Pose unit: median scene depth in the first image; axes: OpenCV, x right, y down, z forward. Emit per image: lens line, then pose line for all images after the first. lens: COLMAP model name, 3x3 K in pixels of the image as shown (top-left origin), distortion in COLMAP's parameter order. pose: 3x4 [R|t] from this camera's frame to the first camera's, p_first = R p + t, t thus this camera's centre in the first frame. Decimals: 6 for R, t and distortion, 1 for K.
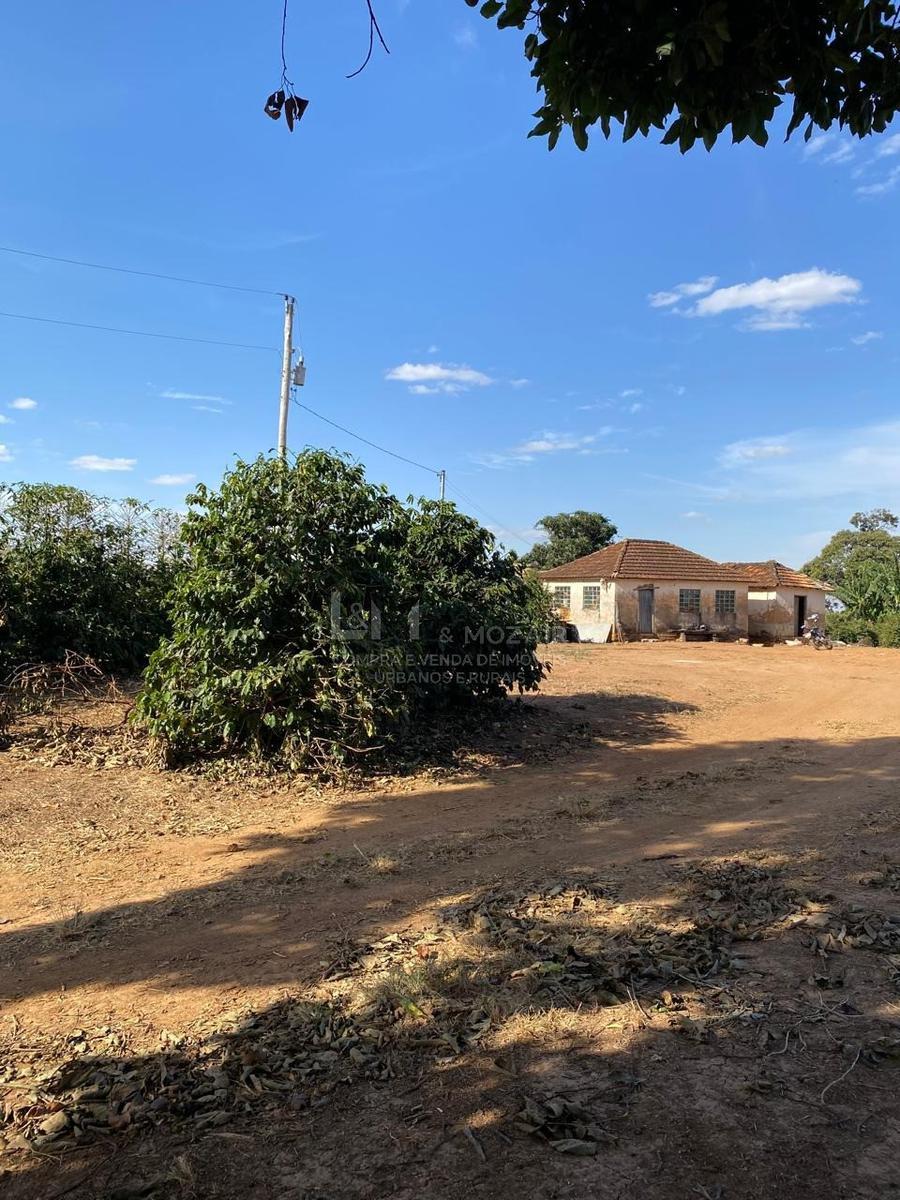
lens RADIAL K [[926.8, 0, 463.5], [0, 926.8, 563.4], [0, 0, 1]] dist [0.033017, -0.037690]
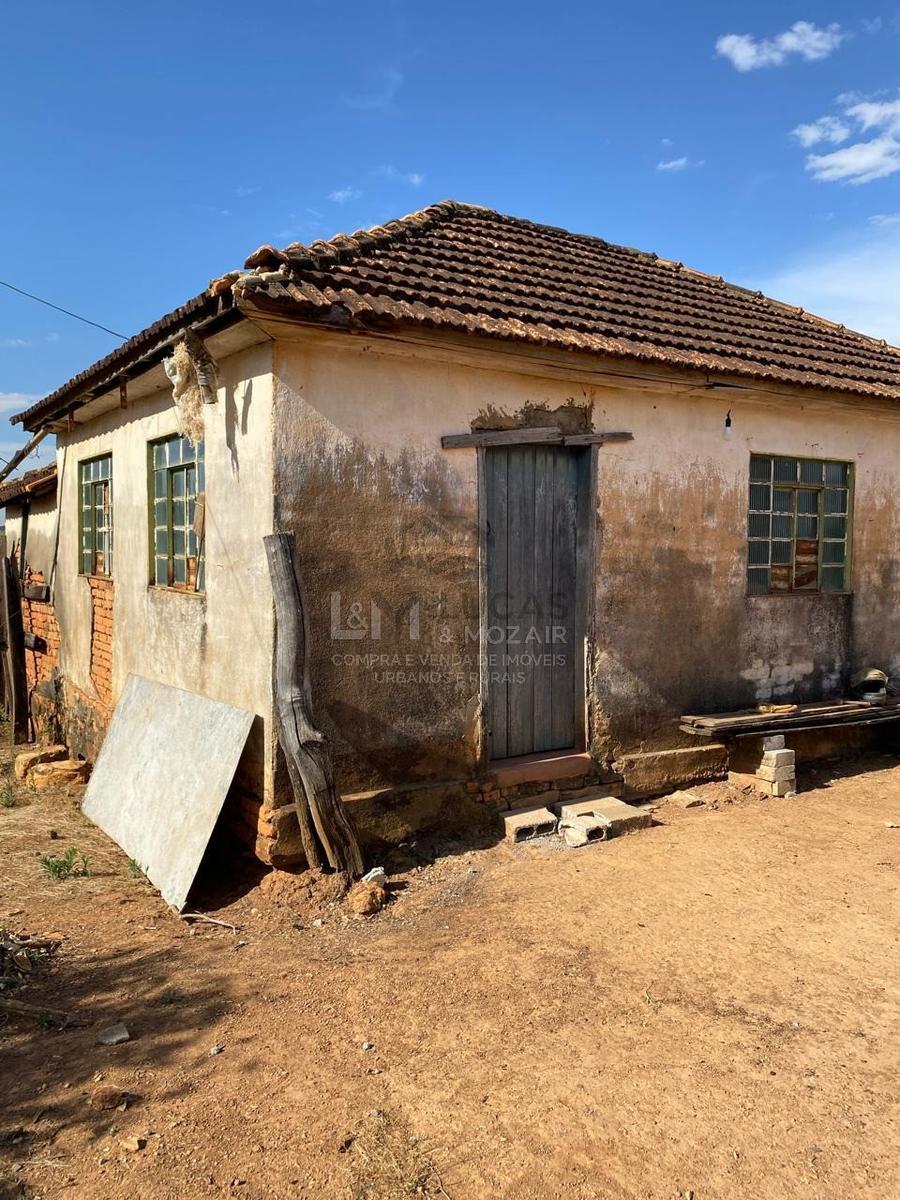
lens RADIAL K [[906.5, 0, 449.2], [0, 906.5, 595.5], [0, 0, 1]] dist [0.029829, -0.037931]
pose [[0.996892, -0.015271, 0.077291, 0.168559], [0.007467, 0.994933, 0.100263, 0.035863], [-0.078430, -0.099375, 0.991954, 0.845379]]
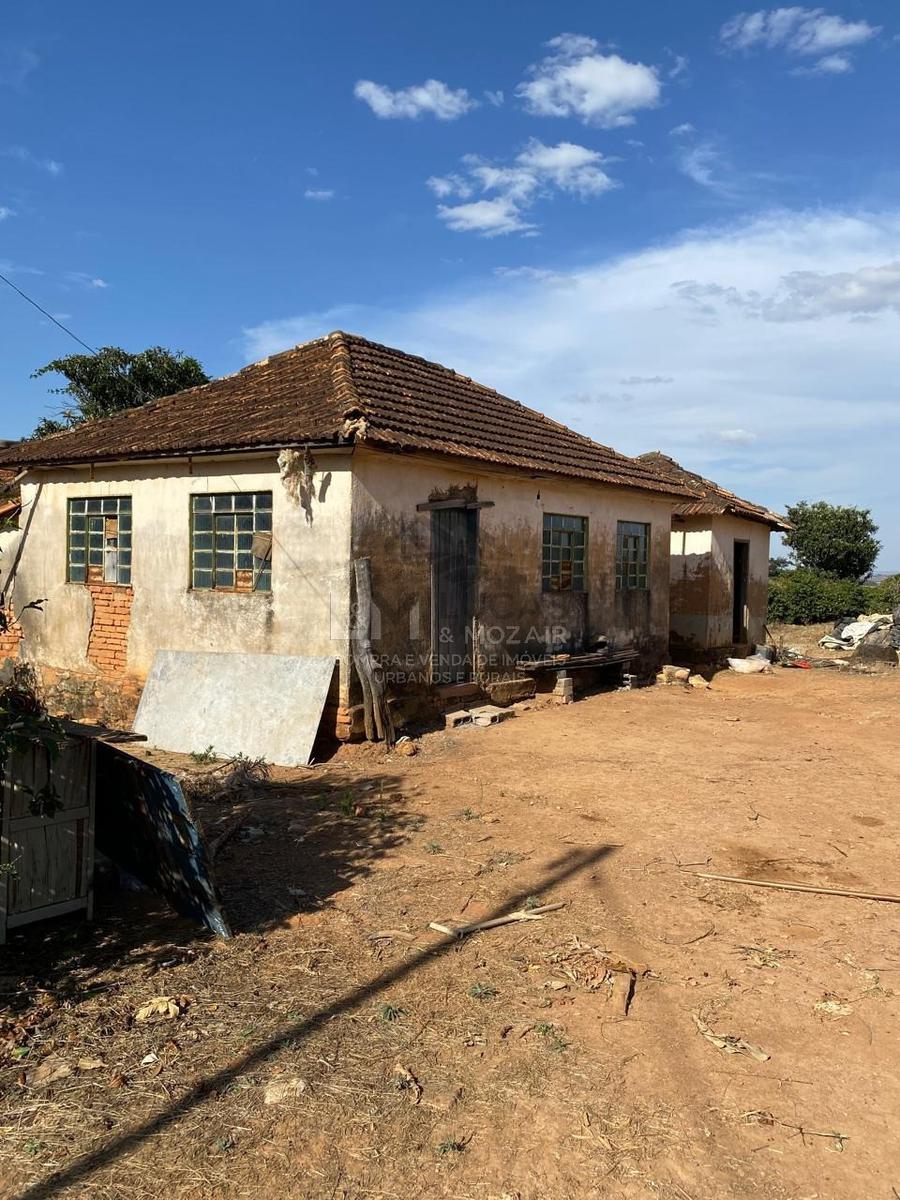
lens RADIAL K [[900.6, 0, 451.0], [0, 900.6, 588.8], [0, 0, 1]] dist [0.001322, -0.009890]
pose [[0.897272, -0.017956, 0.441114, 0.087533], [-0.017624, 0.996919, 0.076430, 0.030391], [-0.441127, -0.076353, 0.894191, 0.766507]]
